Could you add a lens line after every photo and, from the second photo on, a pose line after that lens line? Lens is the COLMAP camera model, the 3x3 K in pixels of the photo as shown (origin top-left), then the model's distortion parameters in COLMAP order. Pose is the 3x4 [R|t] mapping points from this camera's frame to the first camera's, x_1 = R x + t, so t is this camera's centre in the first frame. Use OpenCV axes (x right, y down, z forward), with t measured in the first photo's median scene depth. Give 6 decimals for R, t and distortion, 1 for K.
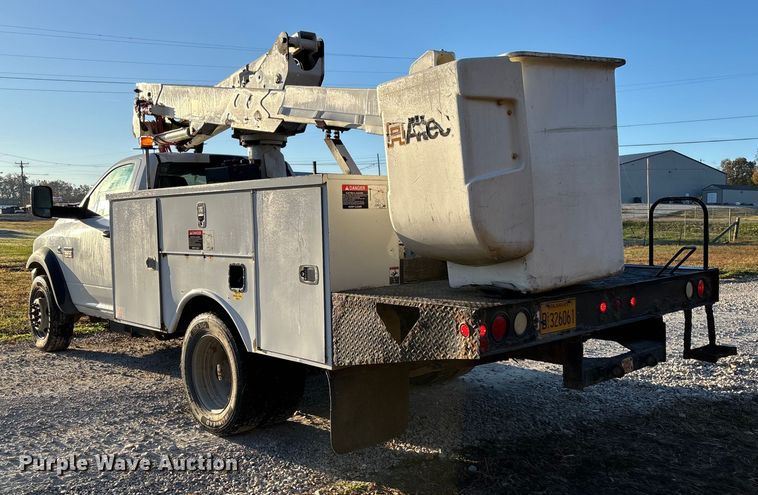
lens RADIAL K [[719.7, 0, 339.6], [0, 719.7, 256.8], [0, 0, 1]] dist [-0.018728, 0.000000]
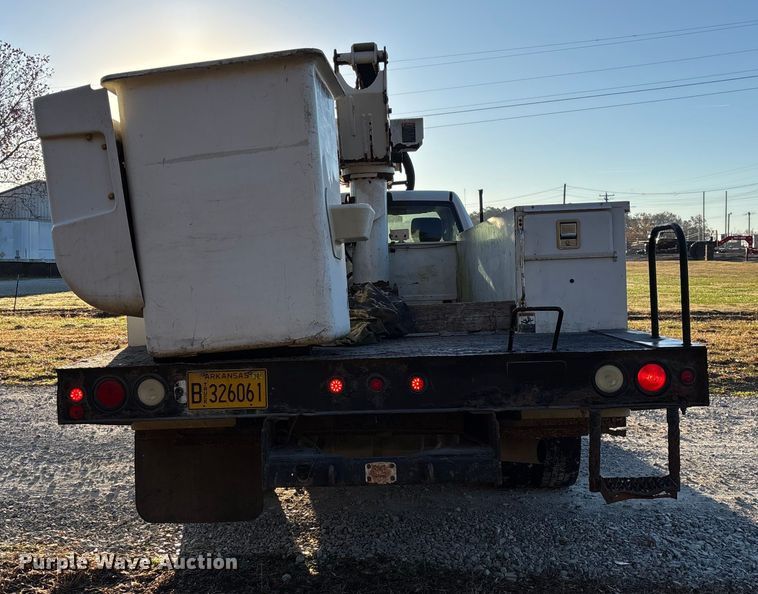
lens RADIAL K [[877.2, 0, 376.3], [0, 877.2, 296.8], [0, 0, 1]] dist [0.043272, 0.000000]
pose [[0.748964, 0.013828, -0.662467, 1.025227], [-0.019577, 0.999808, -0.001263, -0.019568], [0.662322, 0.013915, 0.749090, 0.378383]]
